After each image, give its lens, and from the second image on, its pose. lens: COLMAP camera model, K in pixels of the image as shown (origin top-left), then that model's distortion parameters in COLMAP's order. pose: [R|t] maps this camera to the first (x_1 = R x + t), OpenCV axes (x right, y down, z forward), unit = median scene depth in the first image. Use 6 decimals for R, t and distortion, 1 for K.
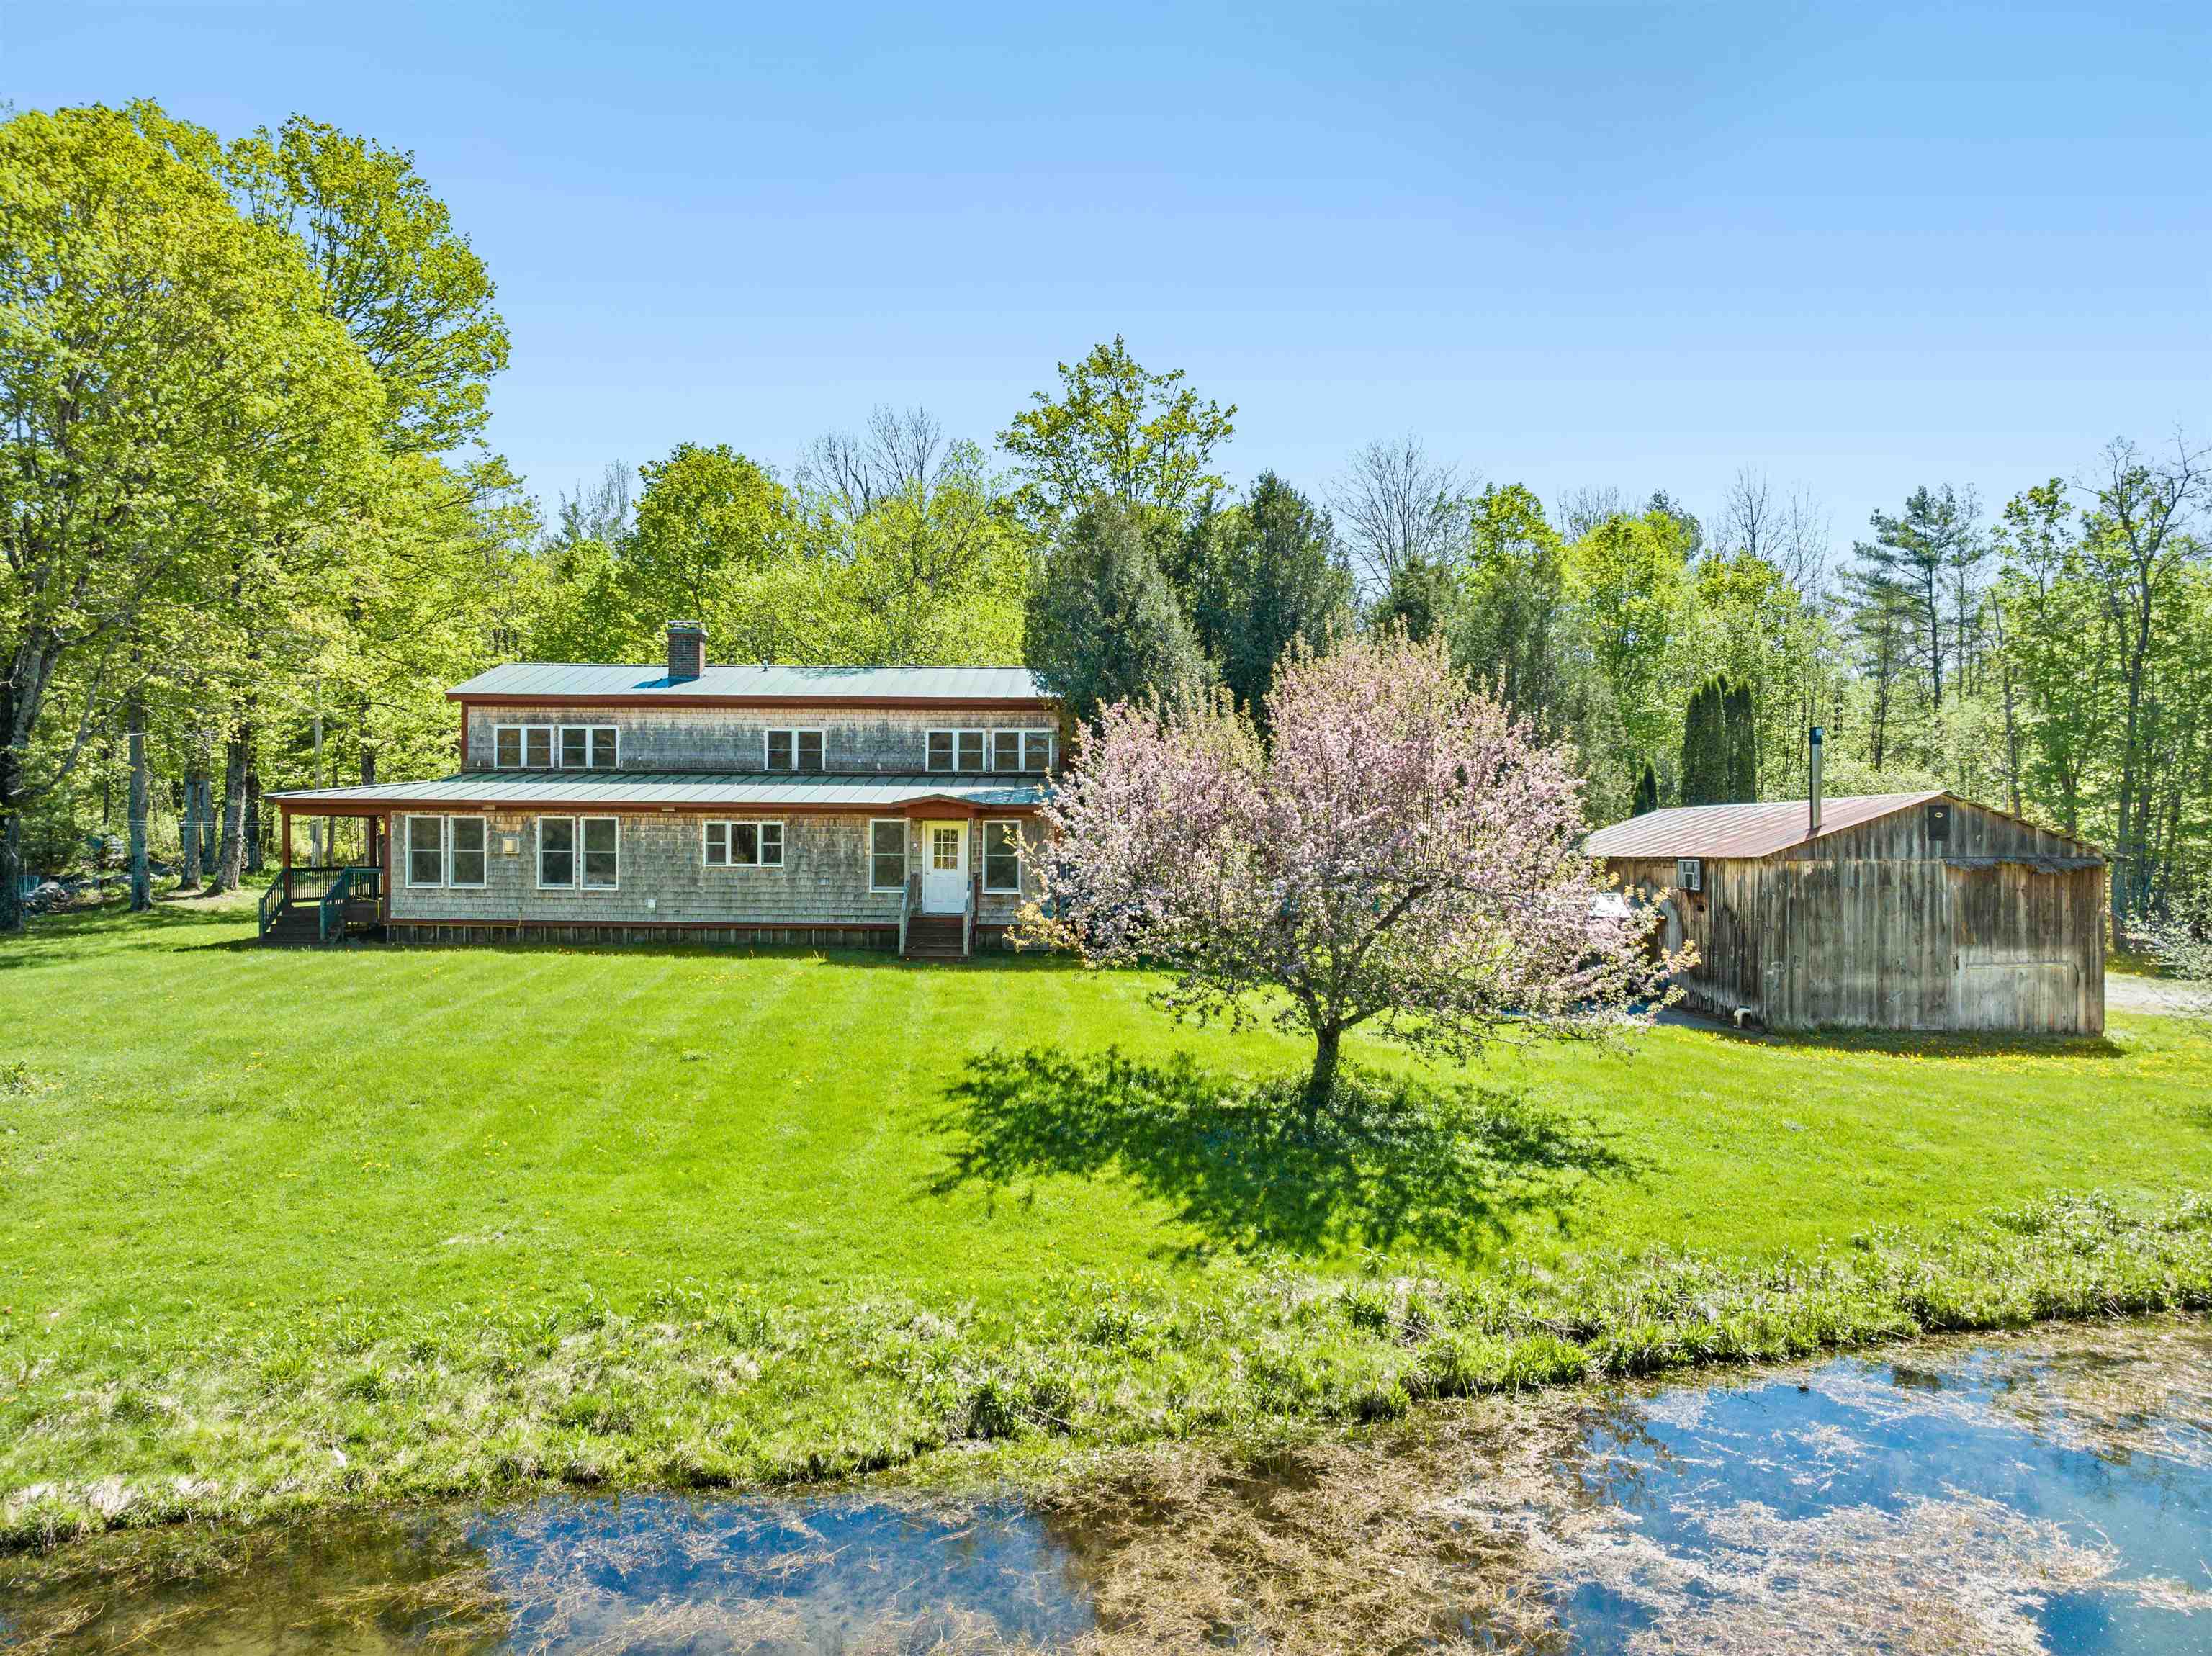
lens RADIAL K [[1567.9, 0, 1103.8], [0, 1567.9, 872.0], [0, 0, 1]] dist [-0.006334, 0.004596]
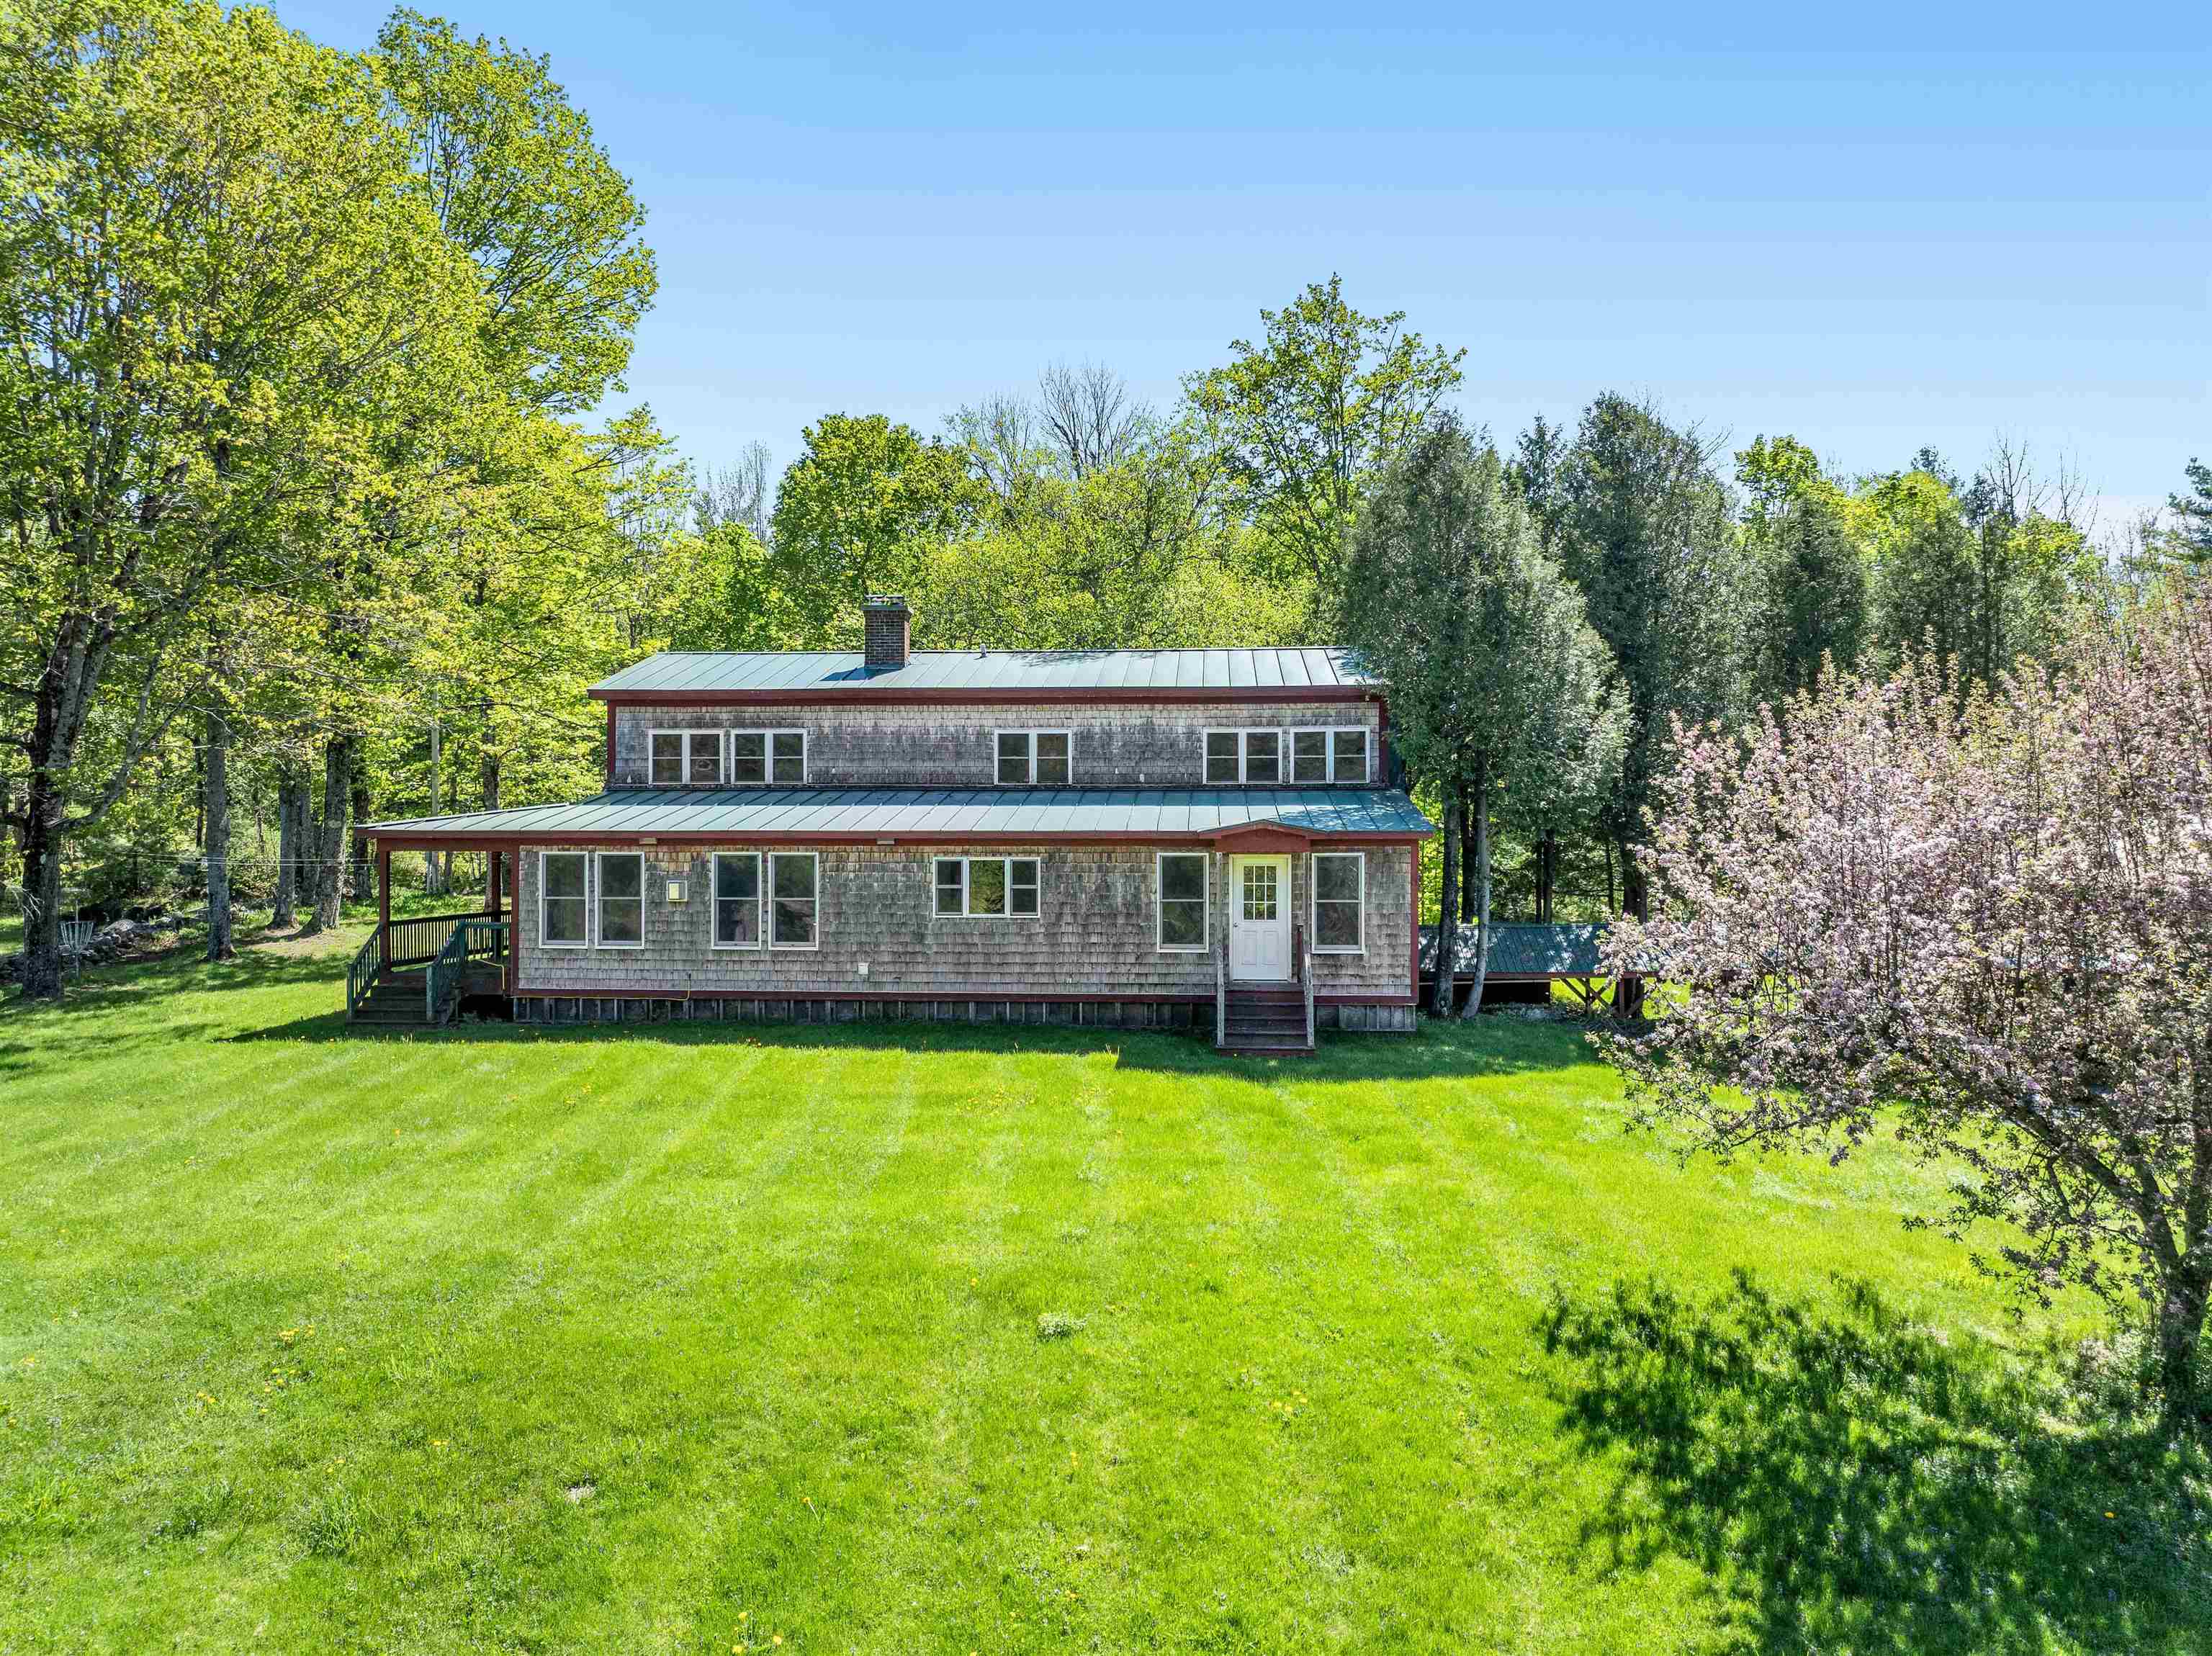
lens RADIAL K [[1531.0, 0, 1106.0], [0, 1531.0, 828.0], [0, 0, 1]] dist [0.008767, -0.002299]
pose [[0.998321, -0.008308, -0.057326, -0.118496], [0.007046, 0.999729, -0.022187, -0.026510], [0.057495, 0.021746, 0.998109, 0.252474]]
